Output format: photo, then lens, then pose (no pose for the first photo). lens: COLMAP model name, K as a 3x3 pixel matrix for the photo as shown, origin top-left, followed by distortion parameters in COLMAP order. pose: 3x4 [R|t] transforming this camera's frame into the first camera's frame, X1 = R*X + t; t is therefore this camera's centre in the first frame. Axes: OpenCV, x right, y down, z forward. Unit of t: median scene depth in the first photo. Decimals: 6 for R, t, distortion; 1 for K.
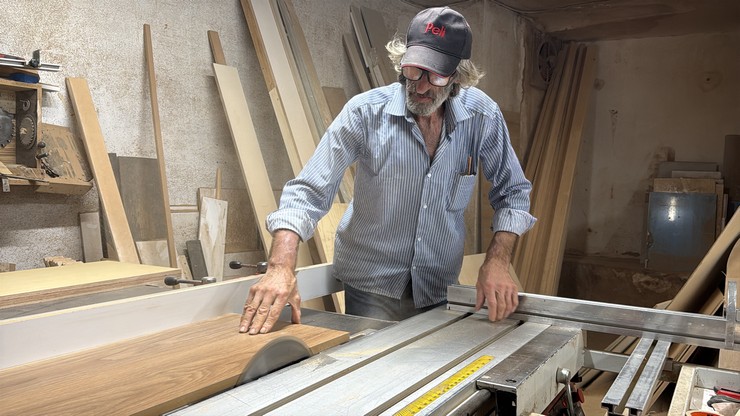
lens RADIAL K [[639.5, 0, 370.0], [0, 639.5, 208.0], [0, 0, 1]] dist [0.001461, -0.008528]
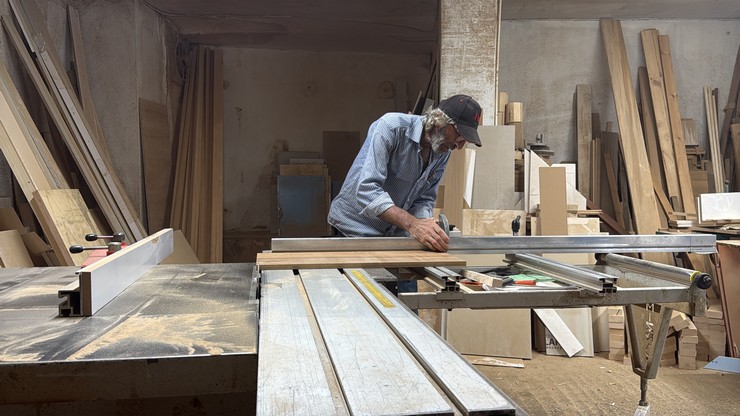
lens RADIAL K [[639.5, 0, 370.0], [0, 639.5, 208.0], [0, 0, 1]] dist [0.001461, -0.008528]
pose [[0.766983, -0.050681, 0.639663, -0.204814], [0.042095, 0.998703, 0.028654, 0.008883], [-0.640285, 0.004950, 0.768121, -0.061826]]
